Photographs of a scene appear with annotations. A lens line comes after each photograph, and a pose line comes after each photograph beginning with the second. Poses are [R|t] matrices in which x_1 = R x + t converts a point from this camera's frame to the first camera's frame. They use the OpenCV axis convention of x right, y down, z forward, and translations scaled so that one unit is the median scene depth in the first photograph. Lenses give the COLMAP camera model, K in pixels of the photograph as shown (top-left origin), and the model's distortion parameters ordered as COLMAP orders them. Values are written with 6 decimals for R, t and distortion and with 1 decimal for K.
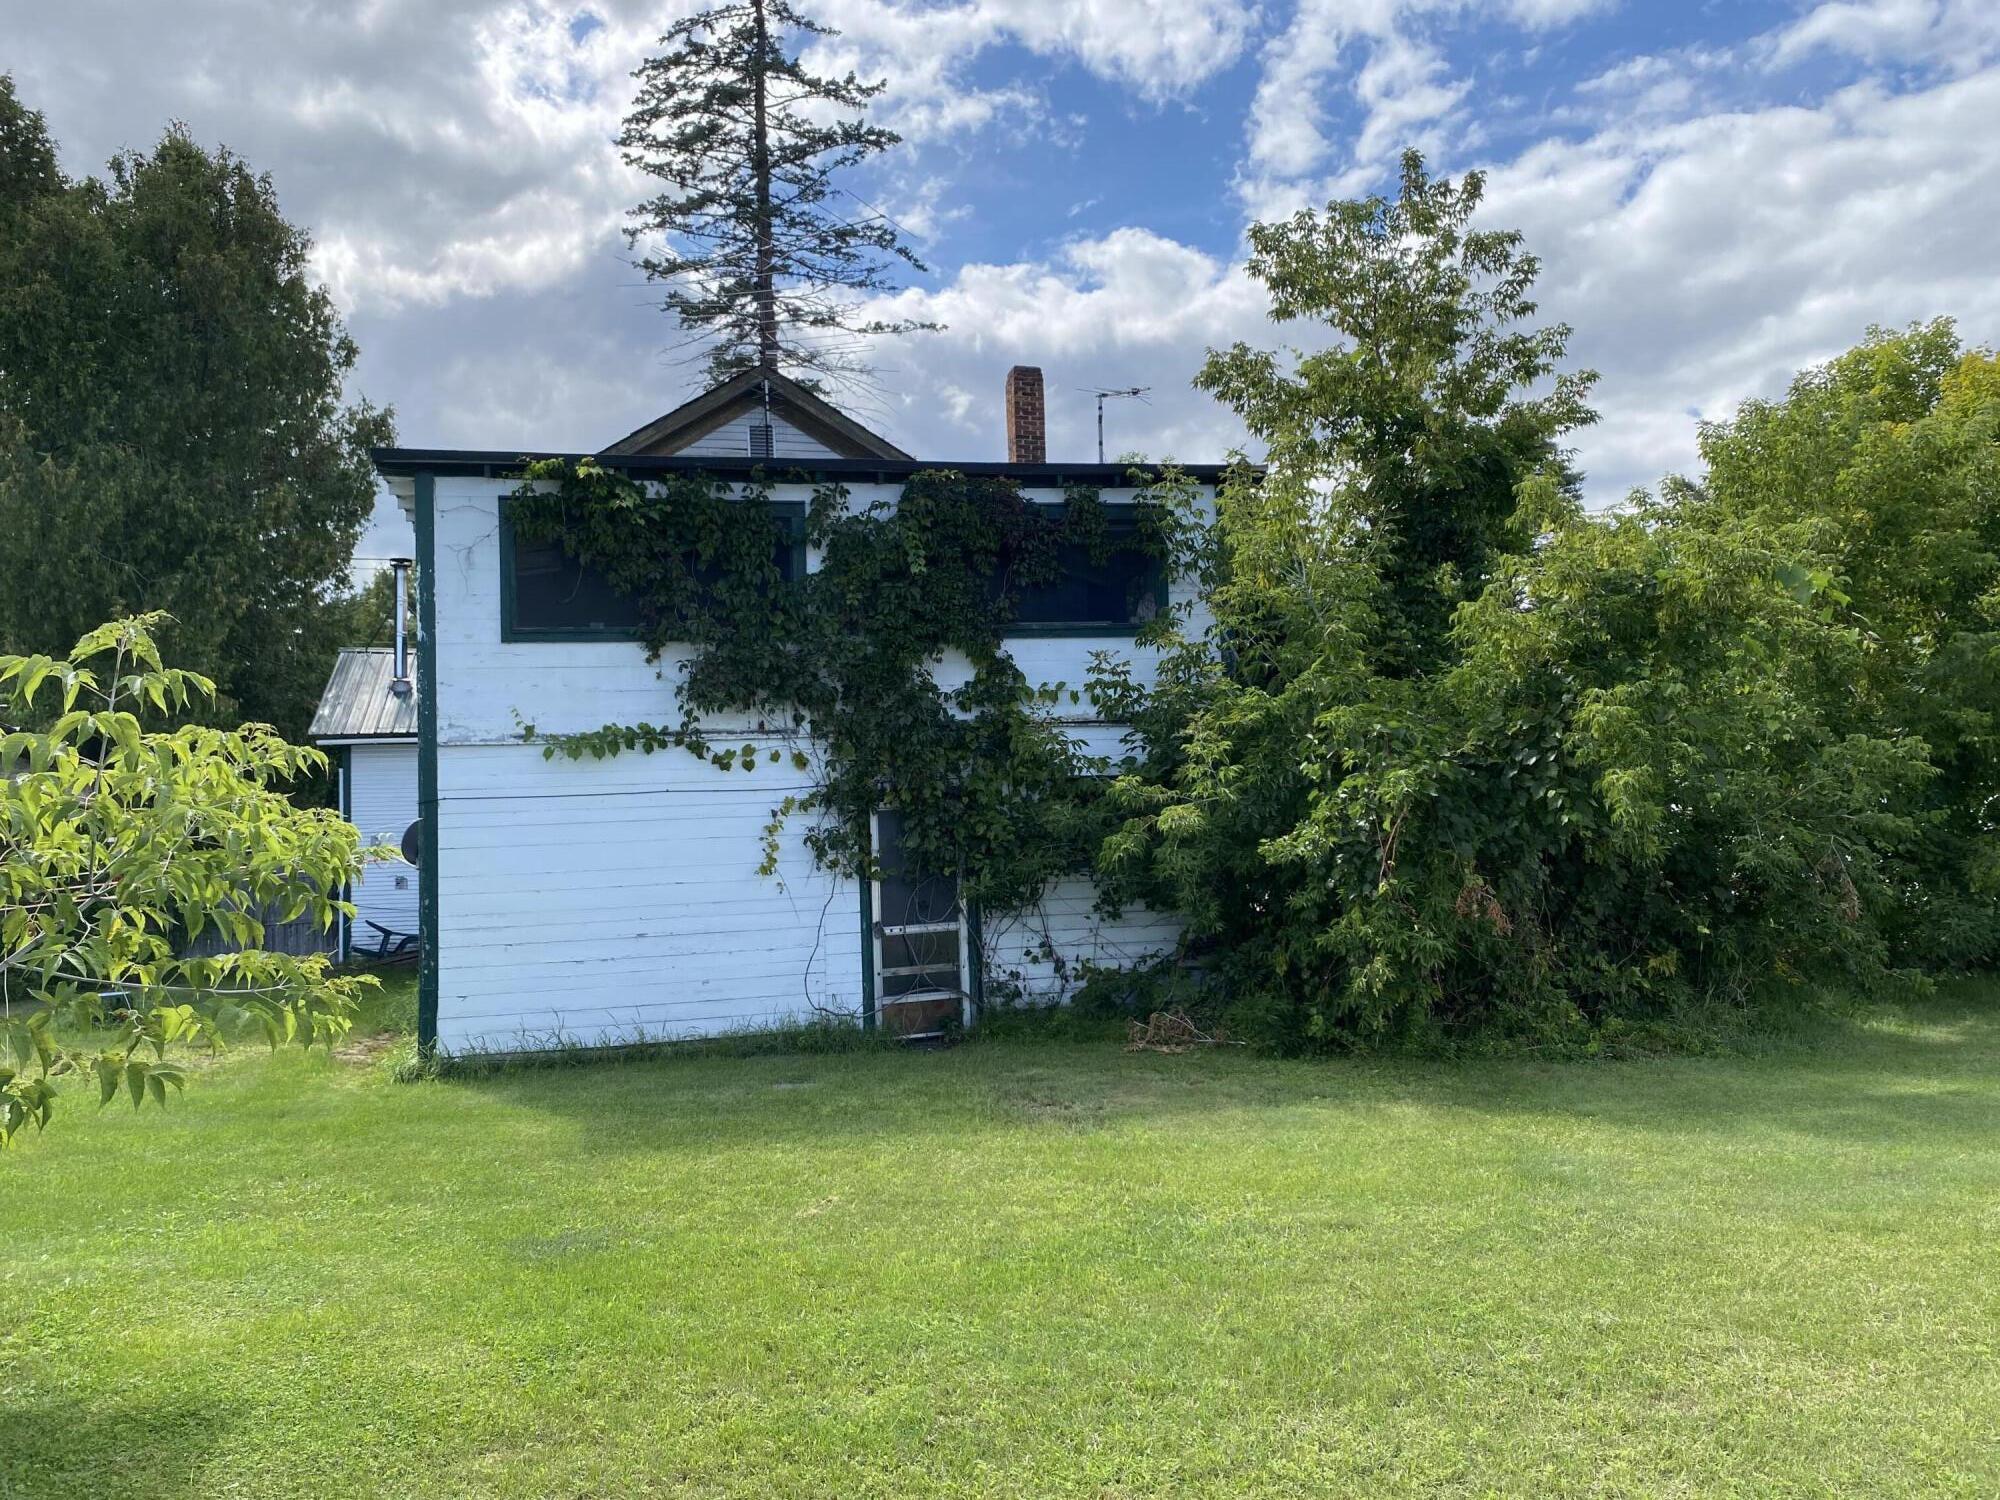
lens RADIAL K [[1514.0, 0, 1000.0], [0, 1514.0, 750.0], [0, 0, 1]] dist [0.109446, -0.181838]
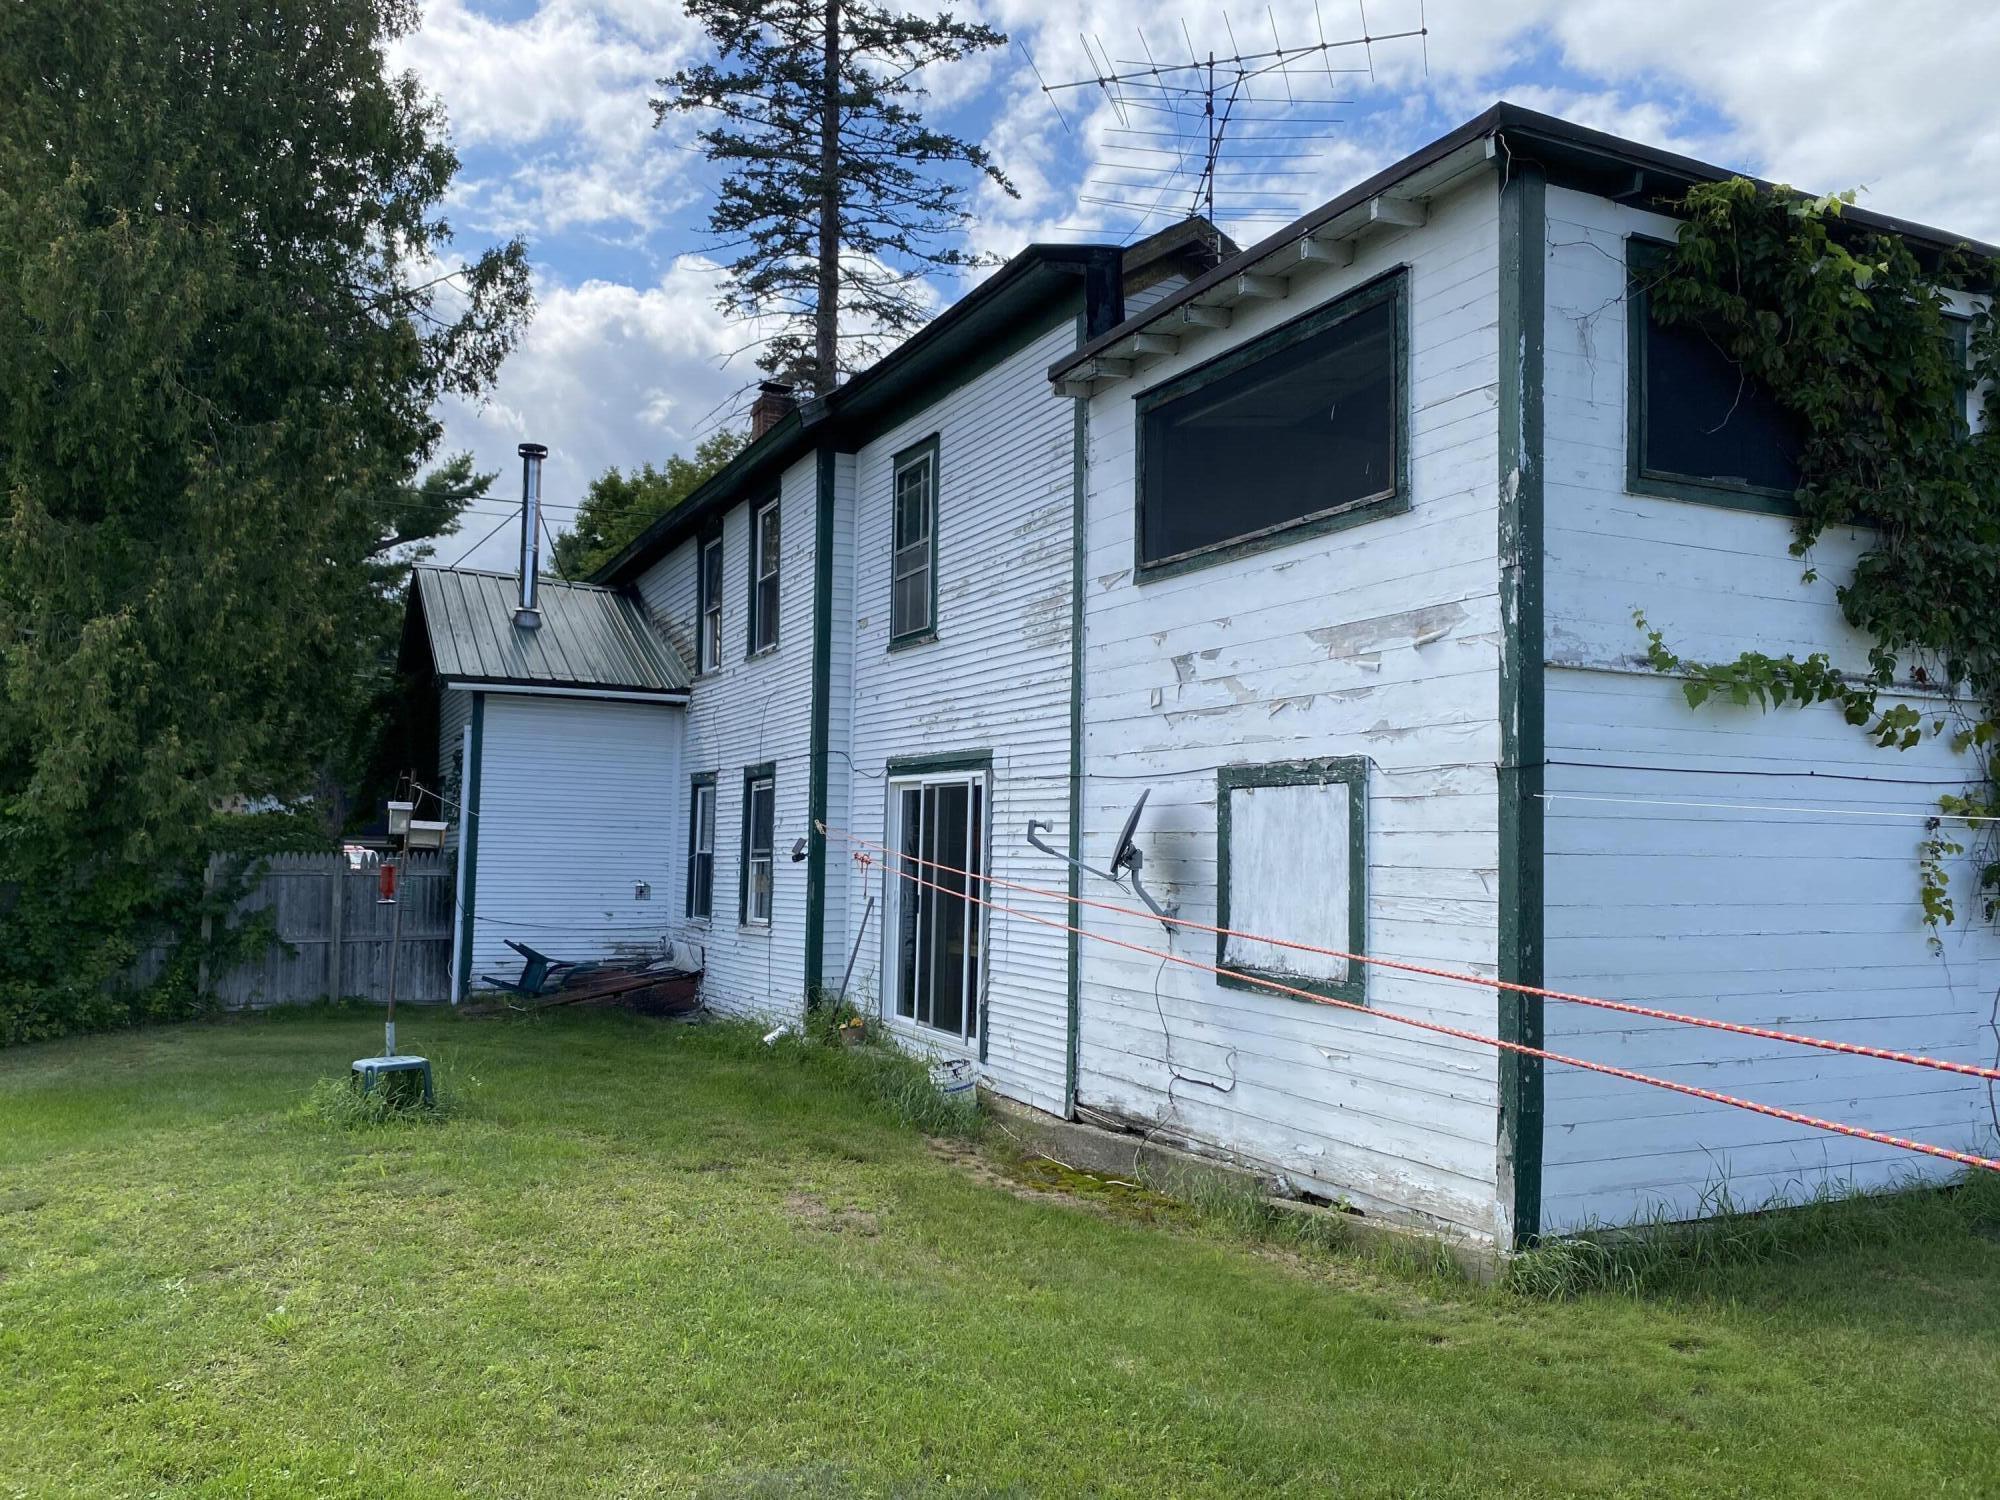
lens RADIAL K [[1514.0, 0, 1000.0], [0, 1514.0, 750.0], [0, 0, 1]] dist [0.109446, -0.181838]
pose [[0.974919, 0.064612, 0.212975, -0.645482], [-0.060594, 0.997841, -0.025348, 0.051205], [-0.214153, 0.011807, 0.976729, 0.485206]]
